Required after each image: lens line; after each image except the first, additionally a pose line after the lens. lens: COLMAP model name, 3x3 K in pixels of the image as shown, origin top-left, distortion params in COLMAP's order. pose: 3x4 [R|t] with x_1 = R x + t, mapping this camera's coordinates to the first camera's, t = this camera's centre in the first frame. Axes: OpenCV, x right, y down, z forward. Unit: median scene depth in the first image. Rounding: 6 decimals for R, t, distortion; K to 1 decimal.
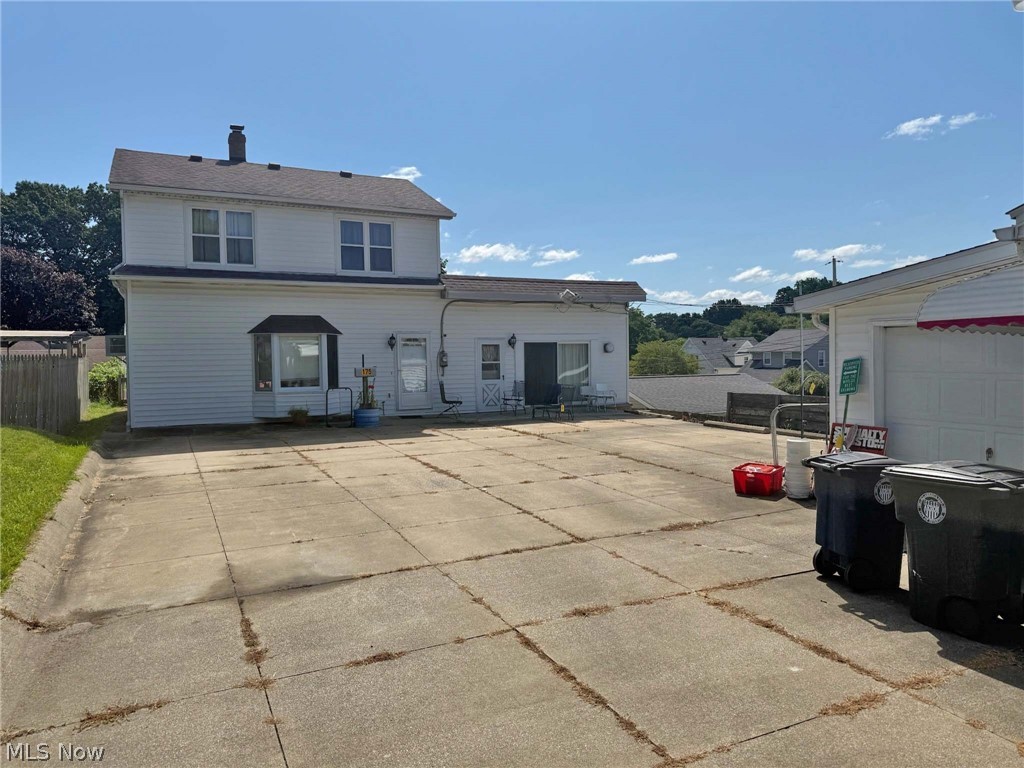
lens RADIAL K [[712.6, 0, 519.8], [0, 712.6, 375.9], [0, 0, 1]] dist [0.024034, -0.030526]
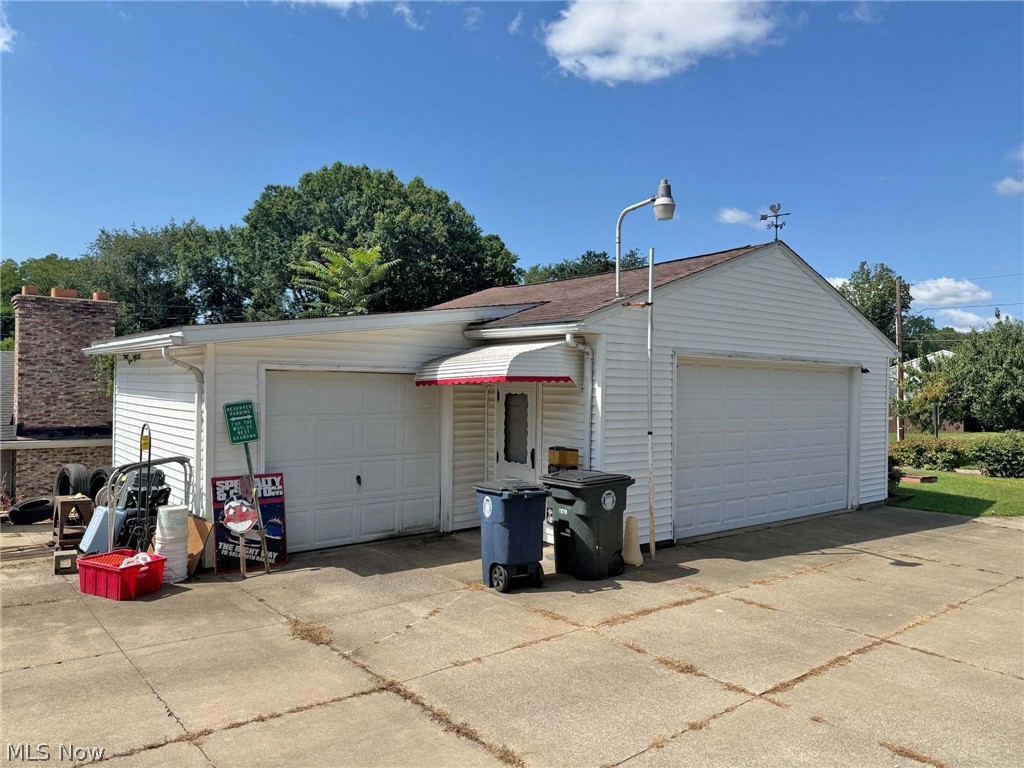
lens RADIAL K [[712.6, 0, 507.9], [0, 712.6, 387.0], [0, 0, 1]] dist [0.024034, -0.030526]
pose [[-0.219826, 0.001063, 0.975538, -0.244248], [0.022538, 0.999738, 0.003989, -0.020113], [-0.975279, 0.022863, -0.219793, 0.428988]]
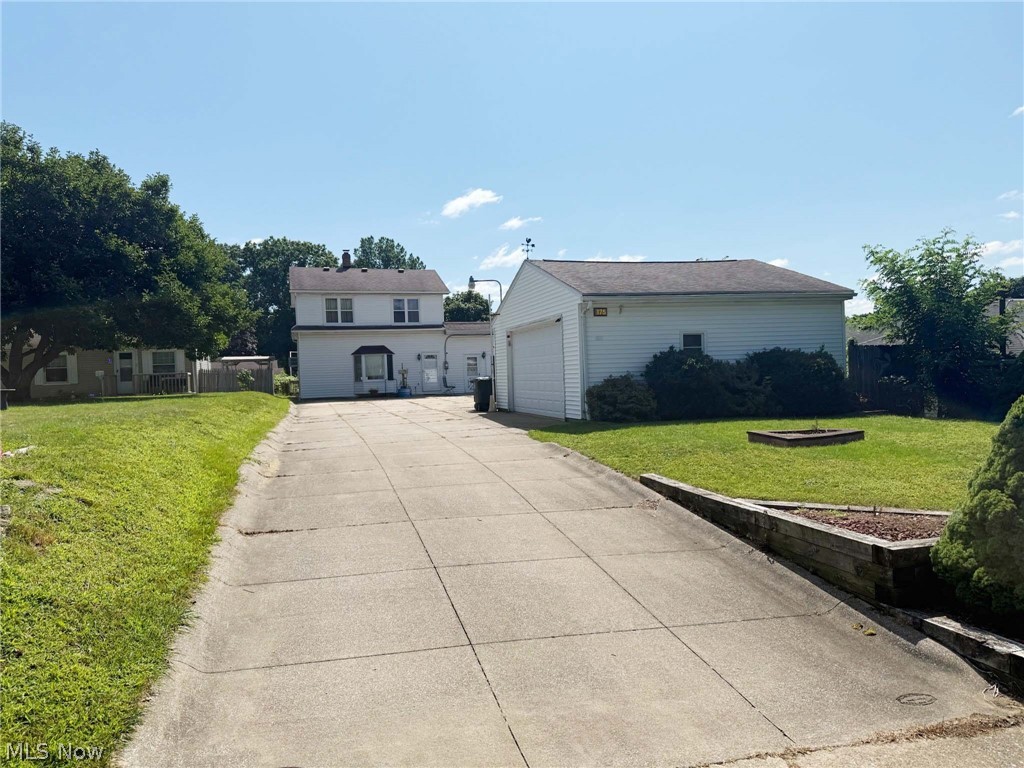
lens RADIAL K [[712.6, 0, 504.9], [0, 712.6, 388.1], [0, 0, 1]] dist [0.024034, -0.030526]
pose [[0.983594, -0.020093, -0.179272, 0.454165], [0.018623, 0.999778, -0.009881, 0.069452], [0.179430, 0.006381, 0.983750, -1.019318]]
